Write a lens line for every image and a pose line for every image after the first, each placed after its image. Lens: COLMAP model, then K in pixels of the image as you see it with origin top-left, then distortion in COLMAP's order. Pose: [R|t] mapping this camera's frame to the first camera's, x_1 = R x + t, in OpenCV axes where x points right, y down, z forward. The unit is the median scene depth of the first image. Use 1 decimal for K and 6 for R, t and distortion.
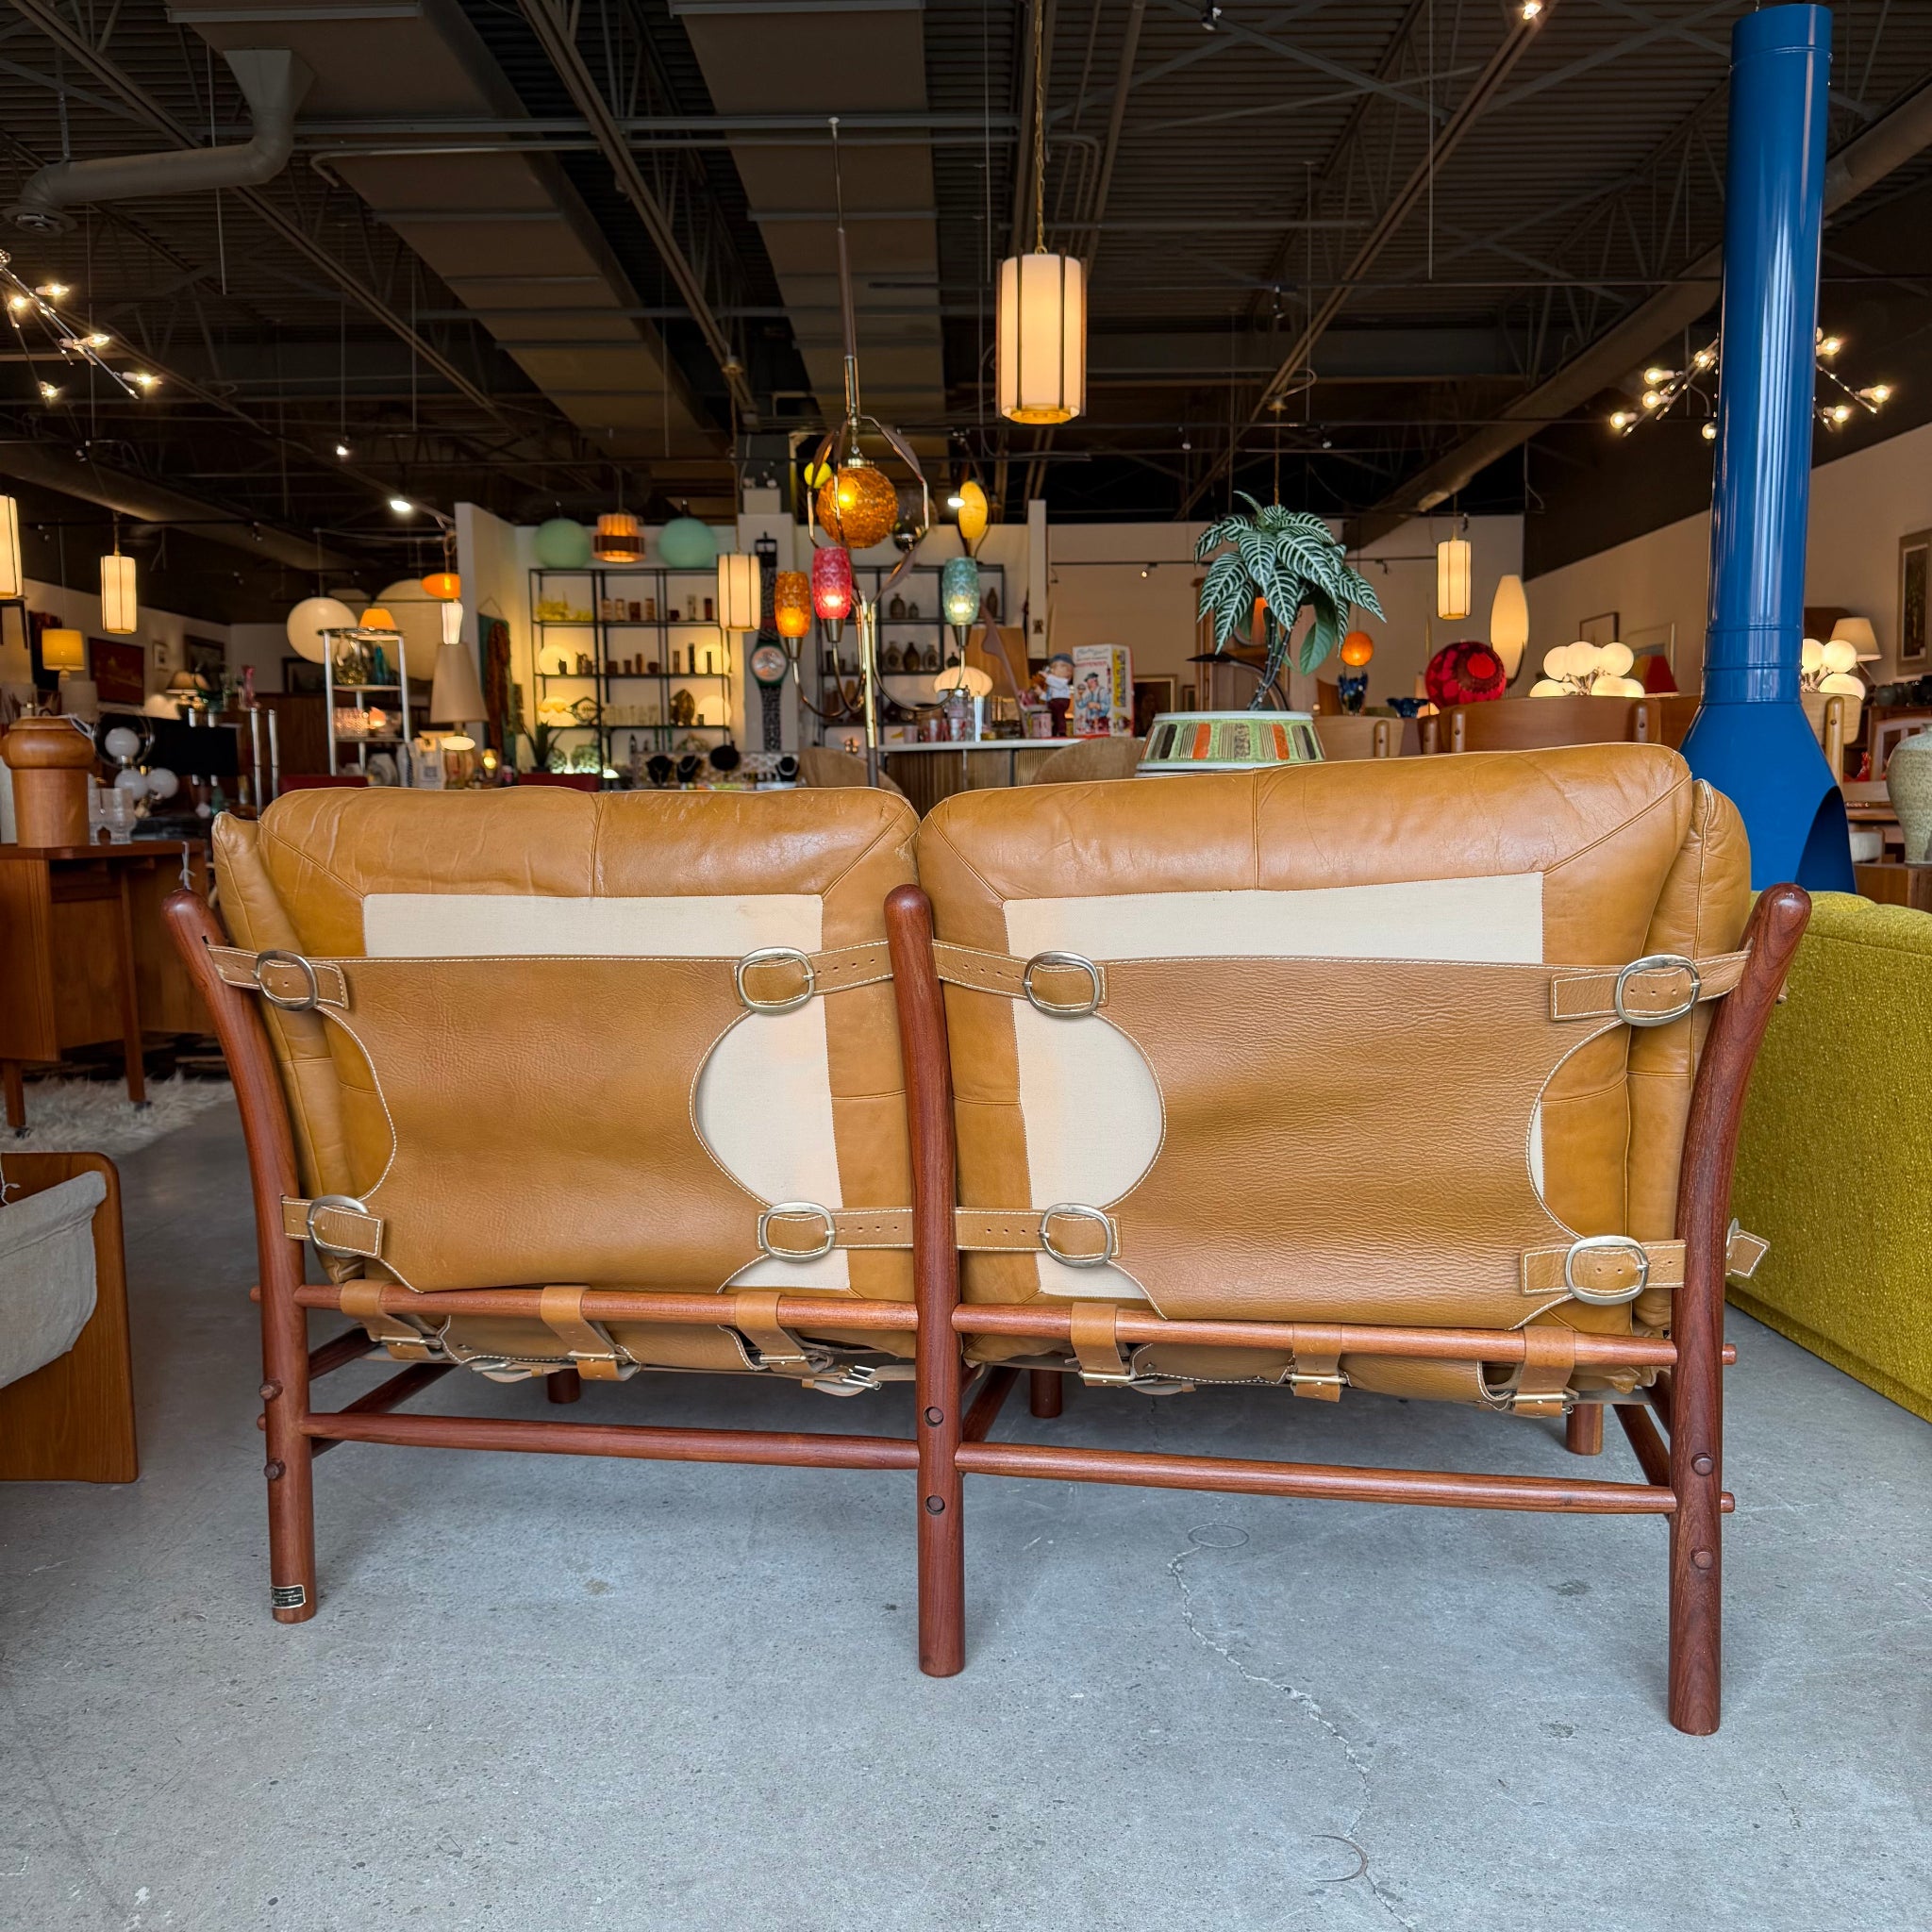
lens RADIAL K [[1838.3, 0, 960.2], [0, 1838.3, 980.5], [0, 0, 1]] dist [-0.004521, 0.000000]
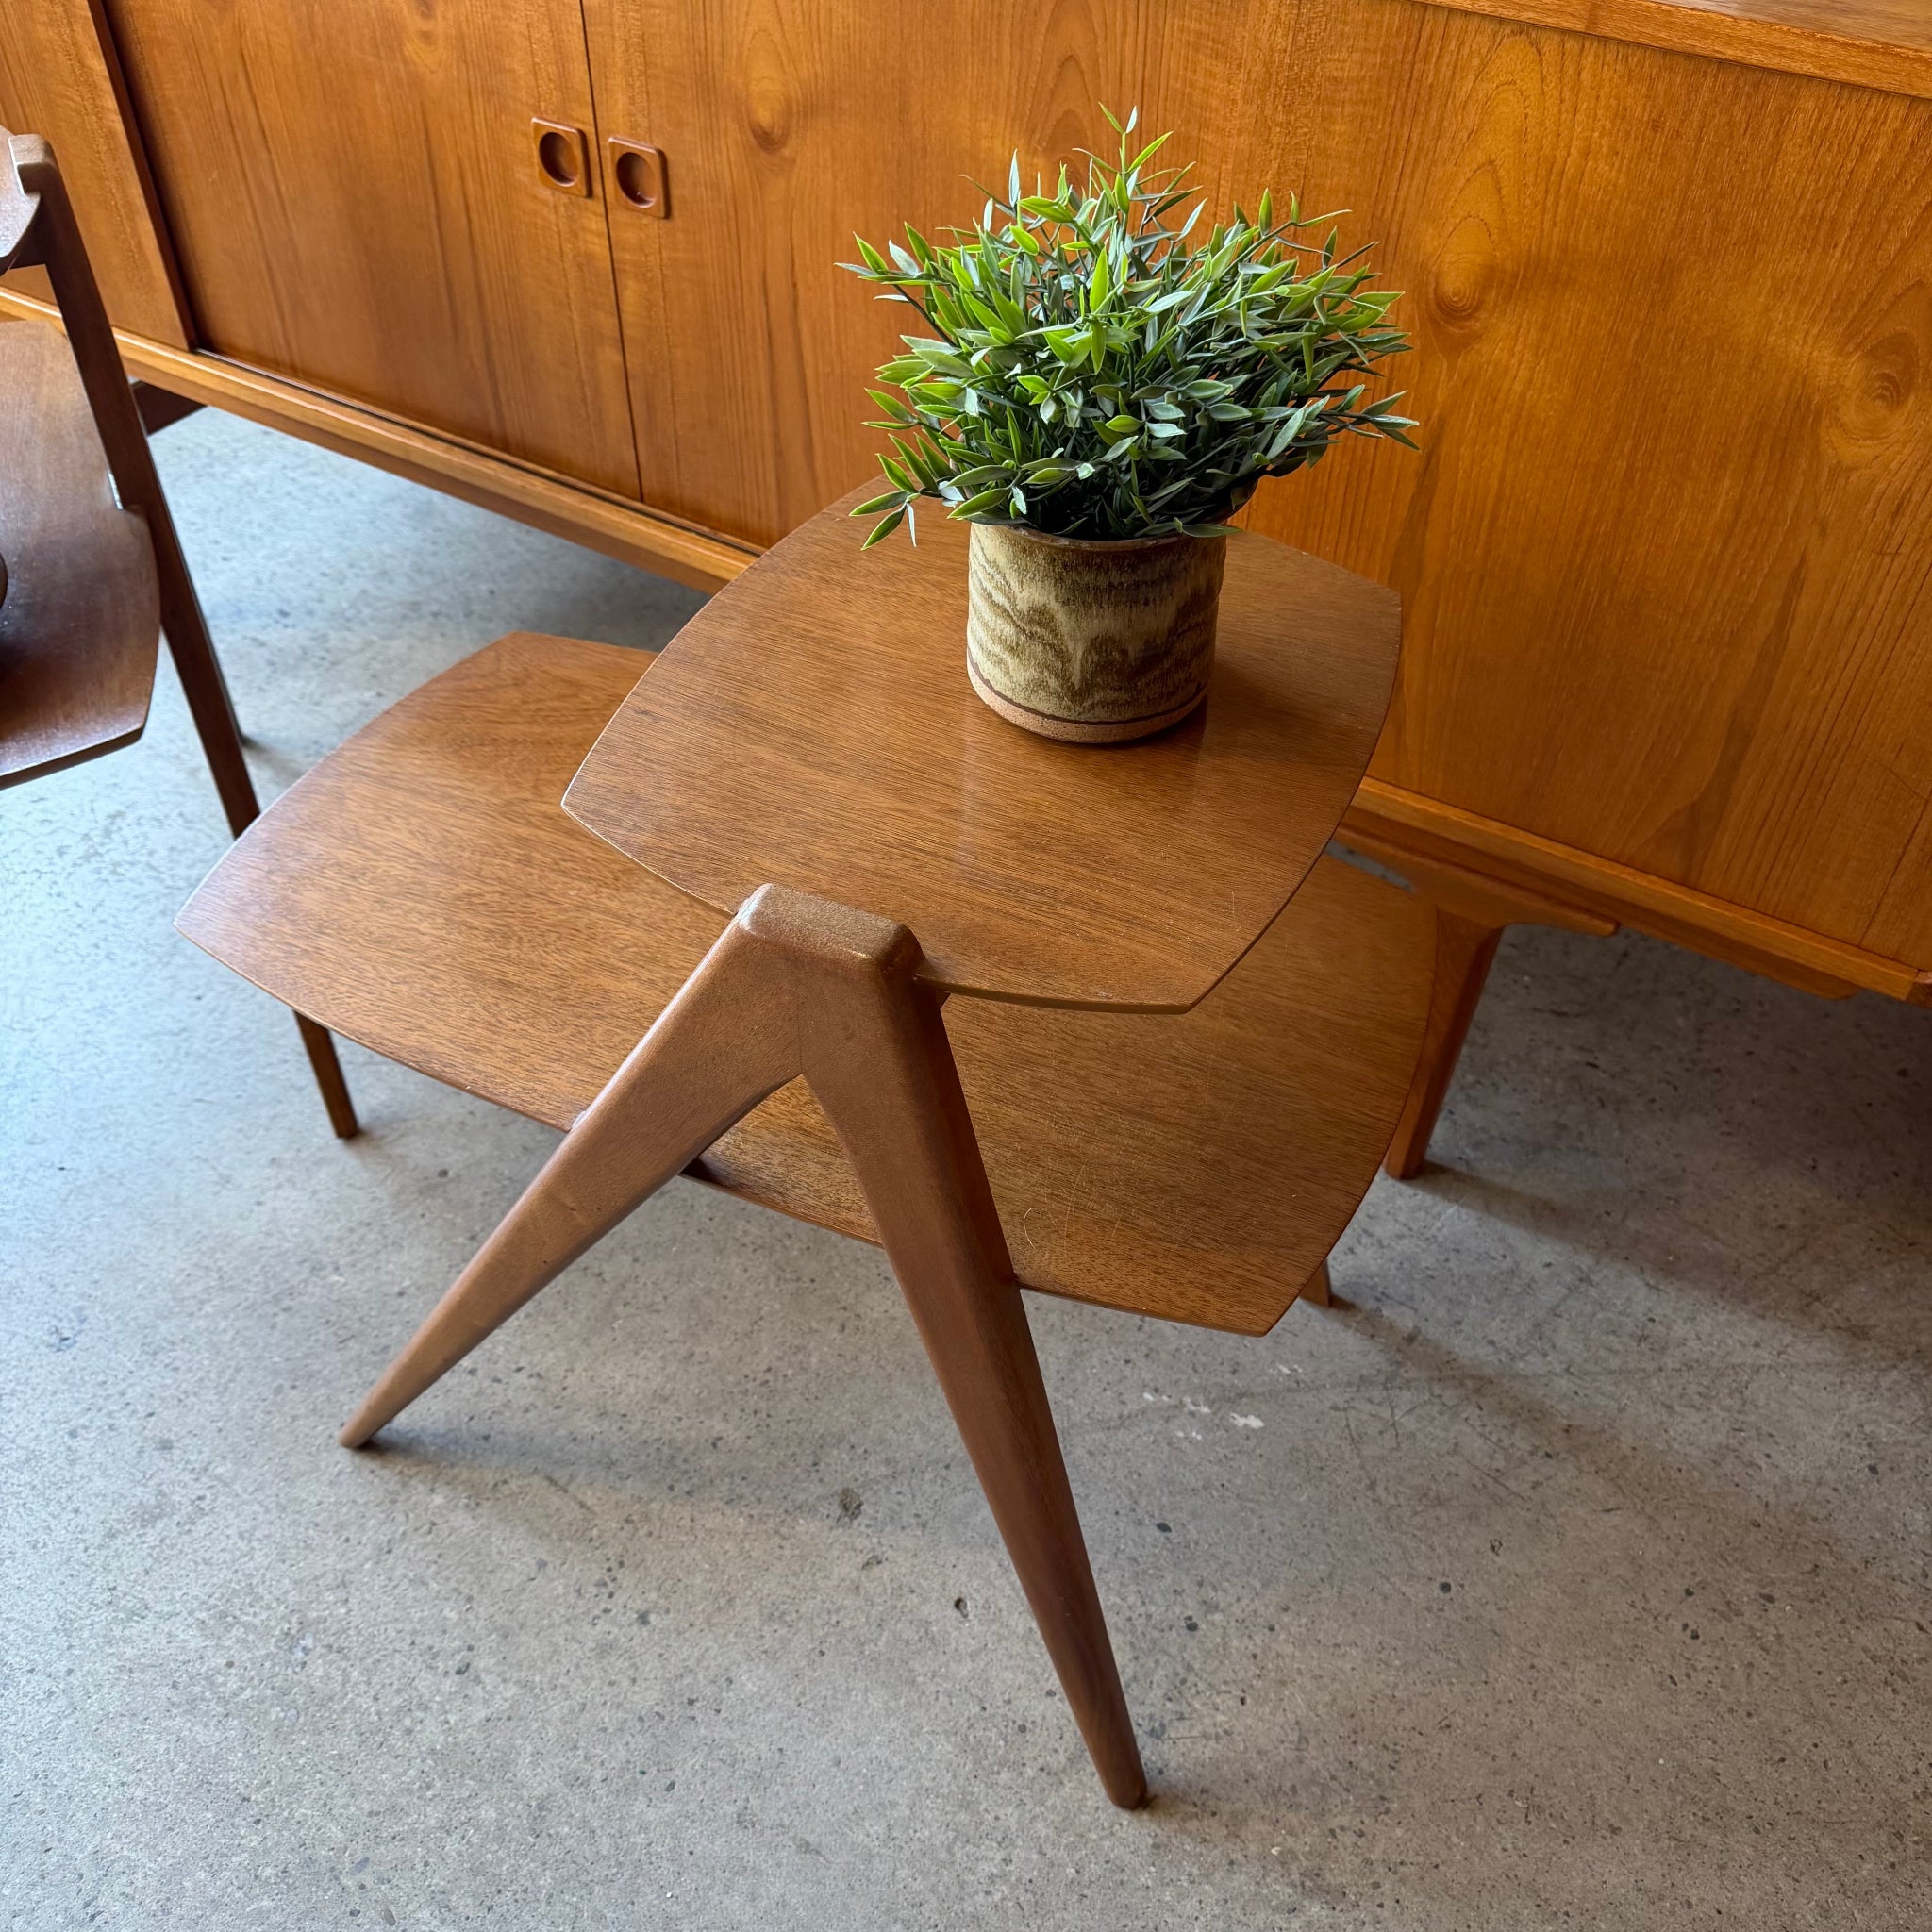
lens RADIAL K [[1883.1, 0, 1033.2], [0, 1883.1, 983.5], [0, 0, 1]] dist [-0.017981, 0.000000]
pose [[-0.528548, 0.582772, -0.617264, 0.012981], [-0.102753, 0.677864, 0.727971, -0.069995], [0.842662, 0.448193, -0.298402, 0.240496]]
